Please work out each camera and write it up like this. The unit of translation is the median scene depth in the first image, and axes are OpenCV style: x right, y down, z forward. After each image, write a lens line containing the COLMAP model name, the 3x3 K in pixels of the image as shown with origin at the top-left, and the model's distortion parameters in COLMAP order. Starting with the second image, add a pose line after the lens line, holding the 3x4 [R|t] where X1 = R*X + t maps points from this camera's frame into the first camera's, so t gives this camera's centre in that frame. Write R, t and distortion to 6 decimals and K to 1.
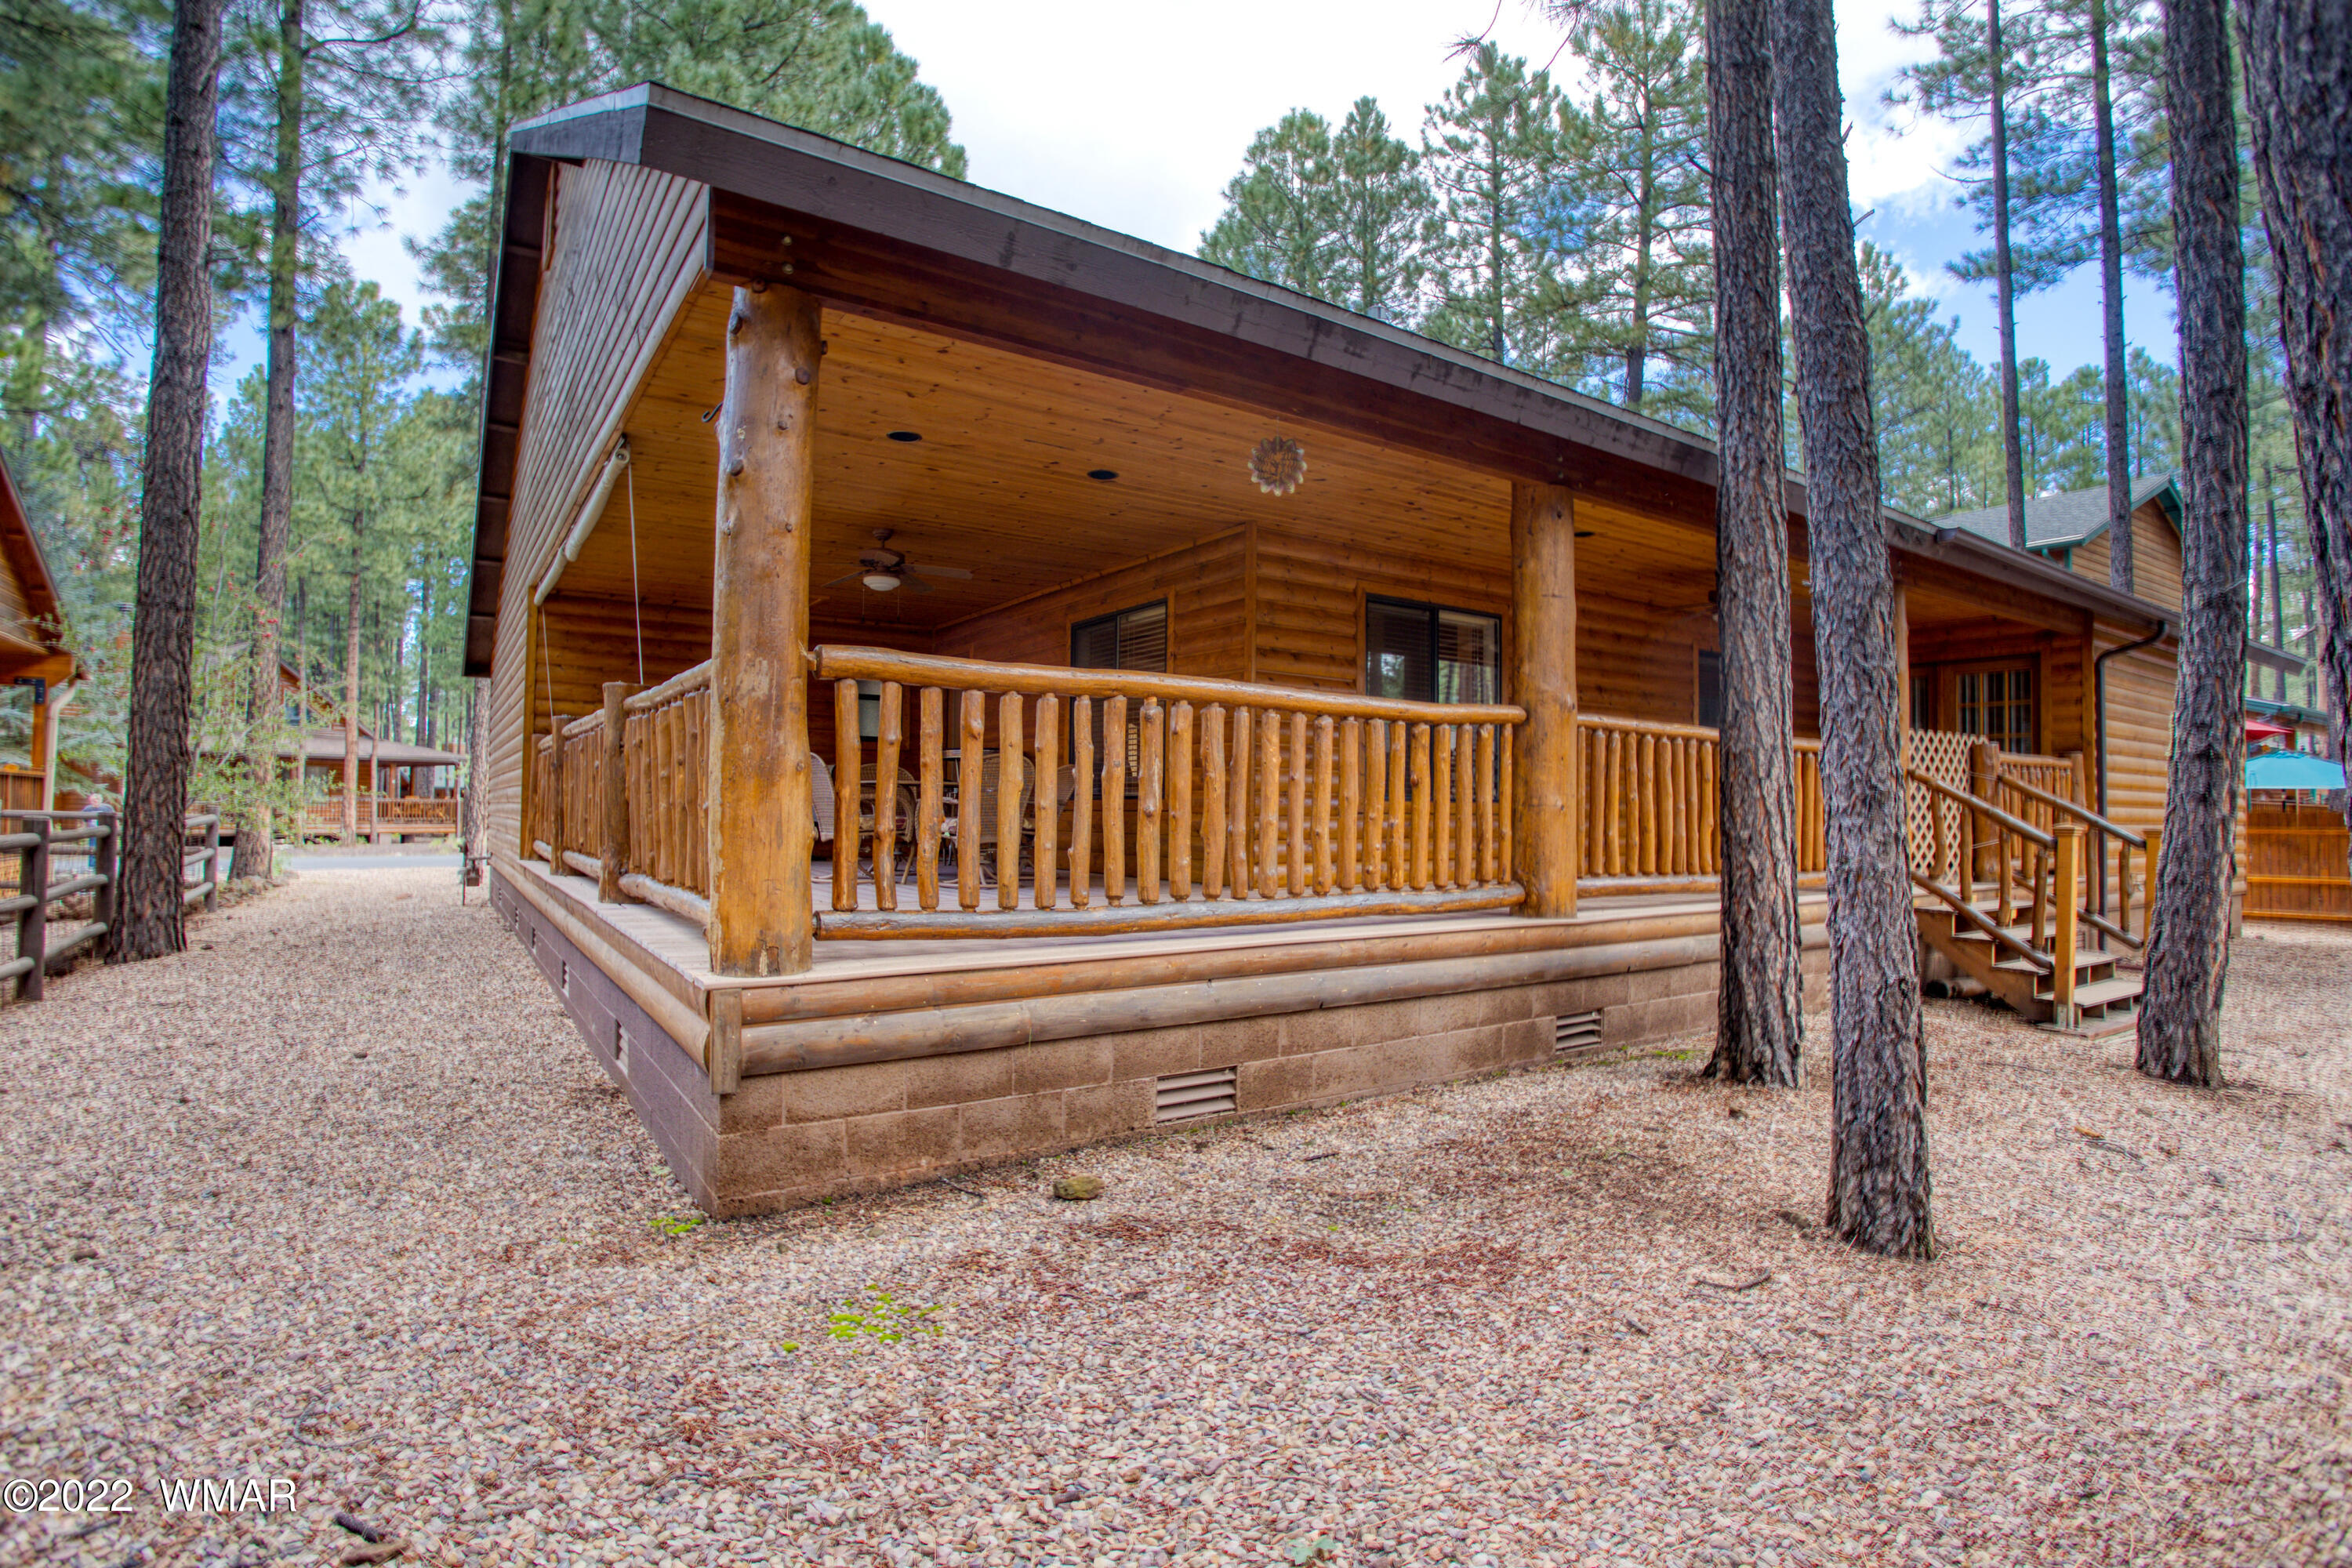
lens RADIAL K [[1146.4, 0, 1176.0], [0, 1146.4, 784.0], [0, 0, 1]] dist [-0.053243, 0.037890]
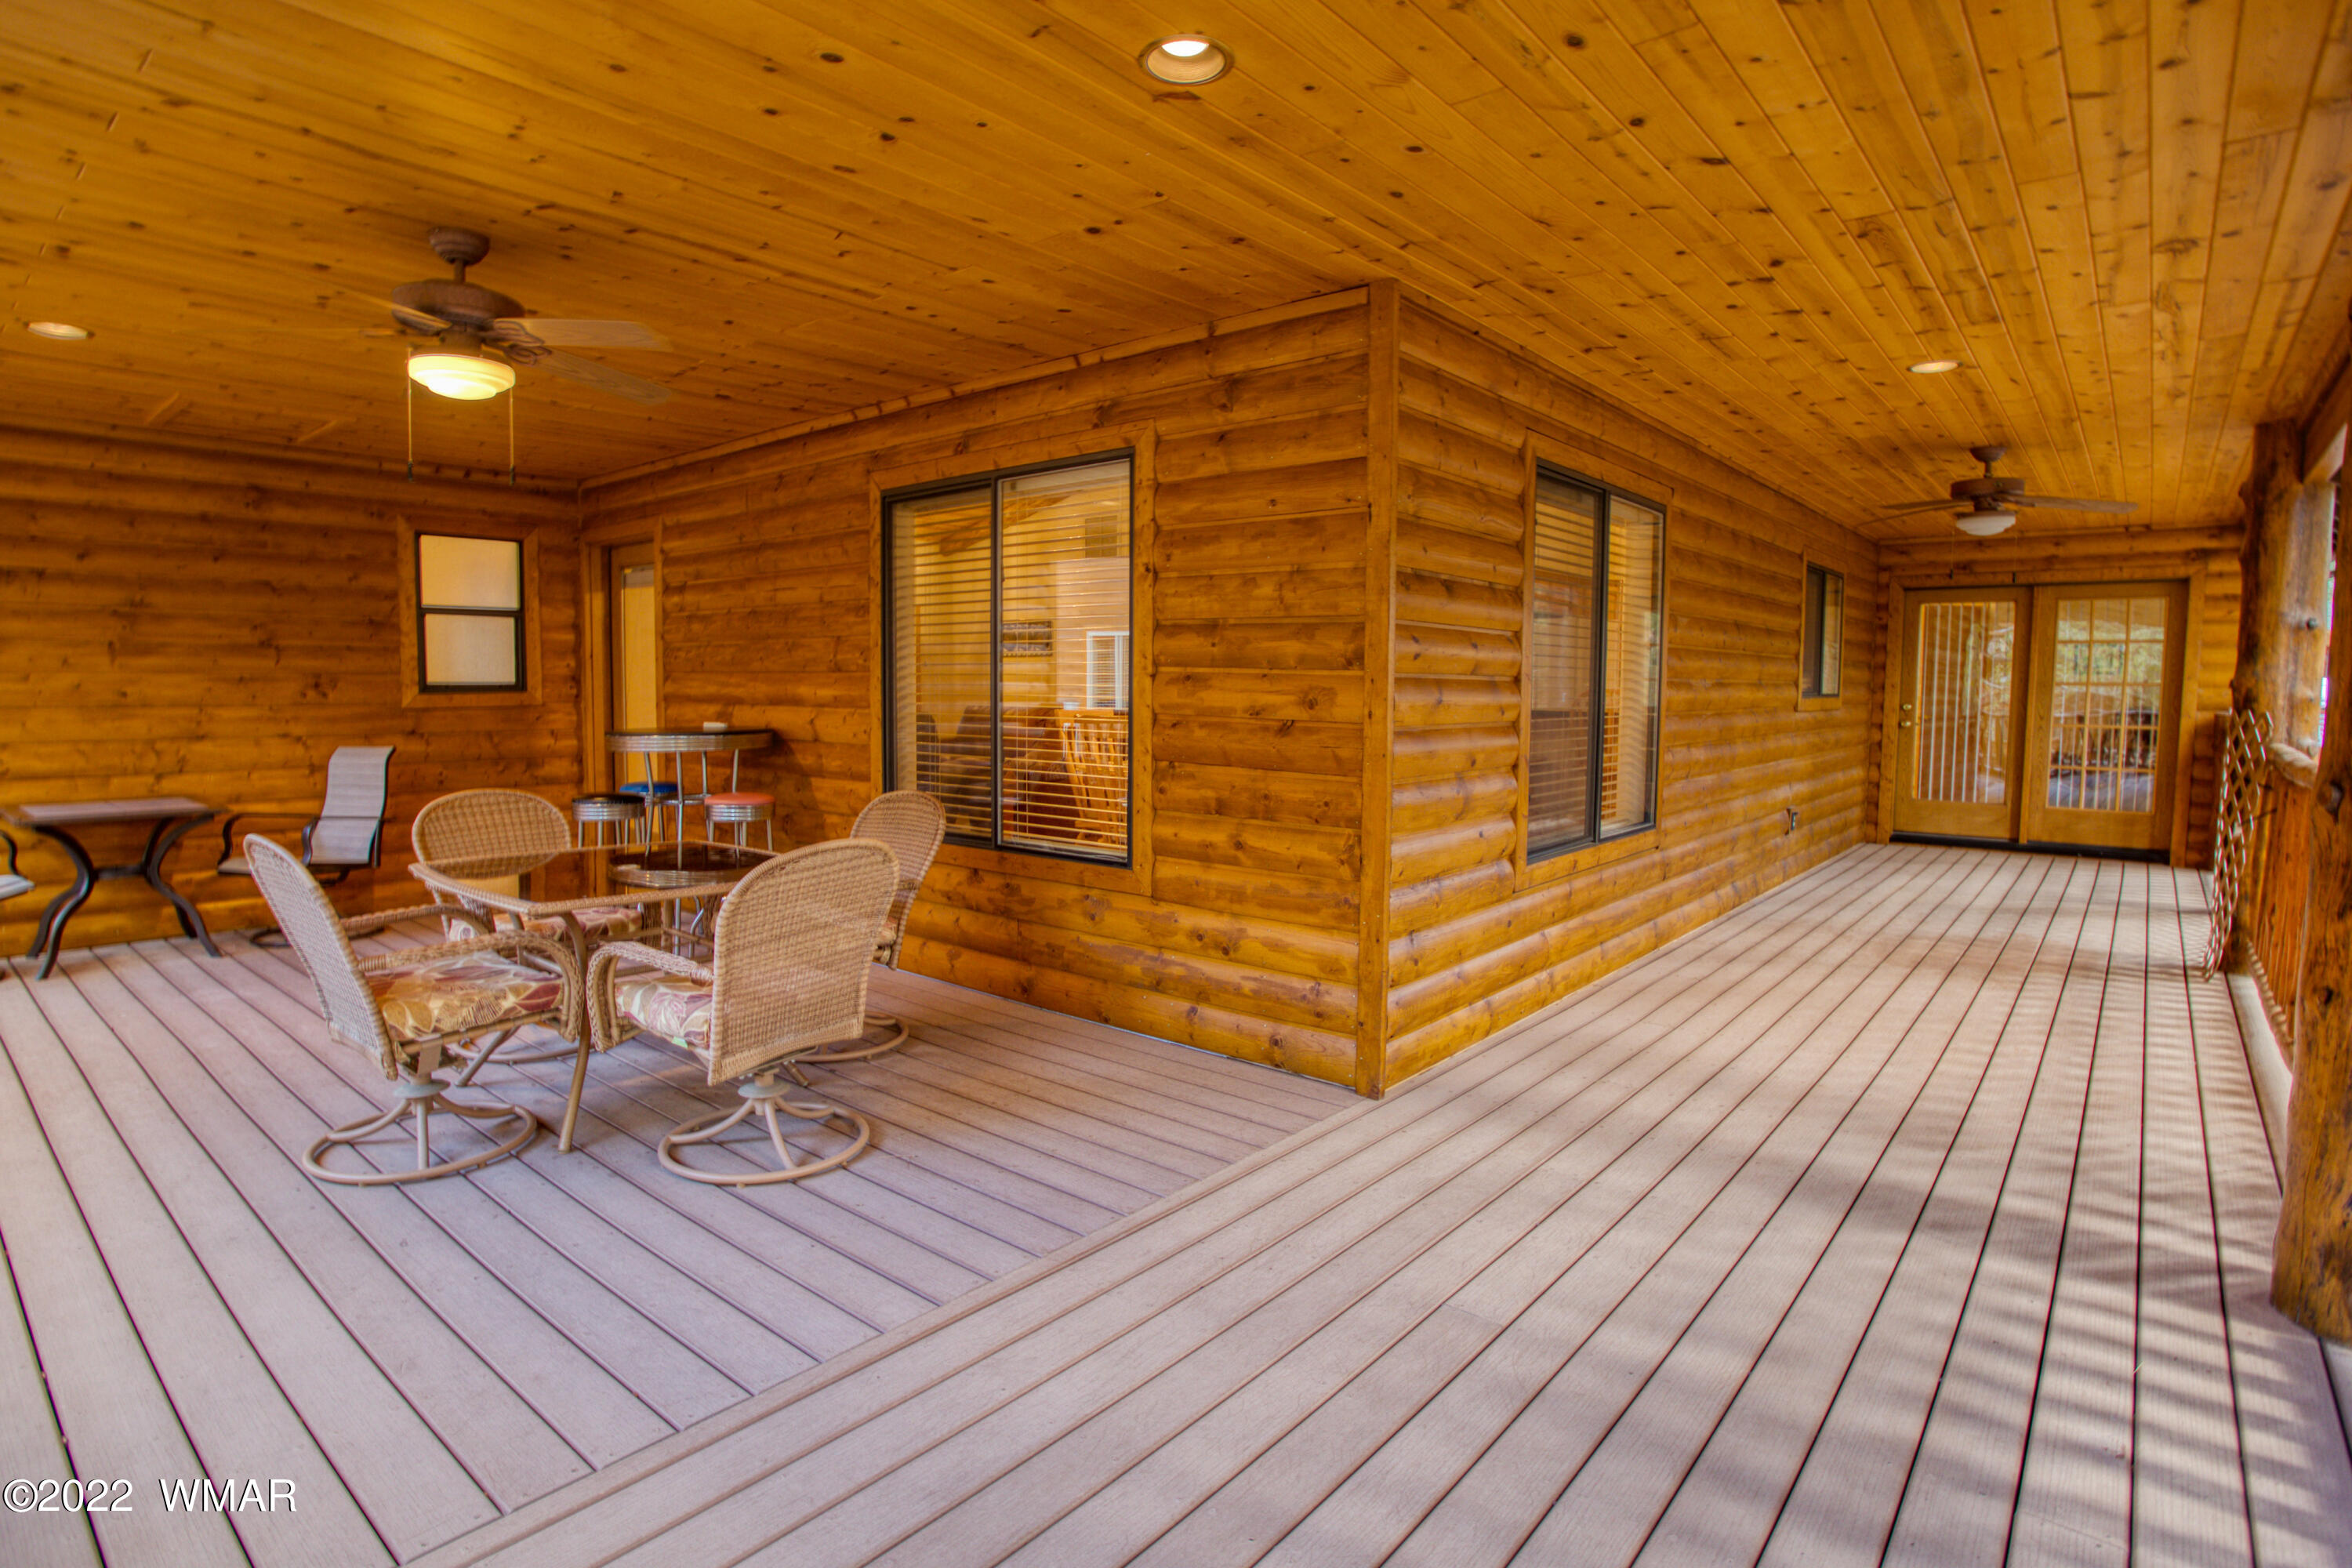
lens RADIAL K [[1146.4, 0, 1176.0], [0, 1146.4, 784.0], [0, 0, 1]] dist [-0.053243, 0.037890]
pose [[0.957311, -0.032540, 0.287223, -0.134925], [-0.000300, 0.993531, 0.113558, -0.077122], [-0.289060, -0.108796, 0.951109, 0.530062]]
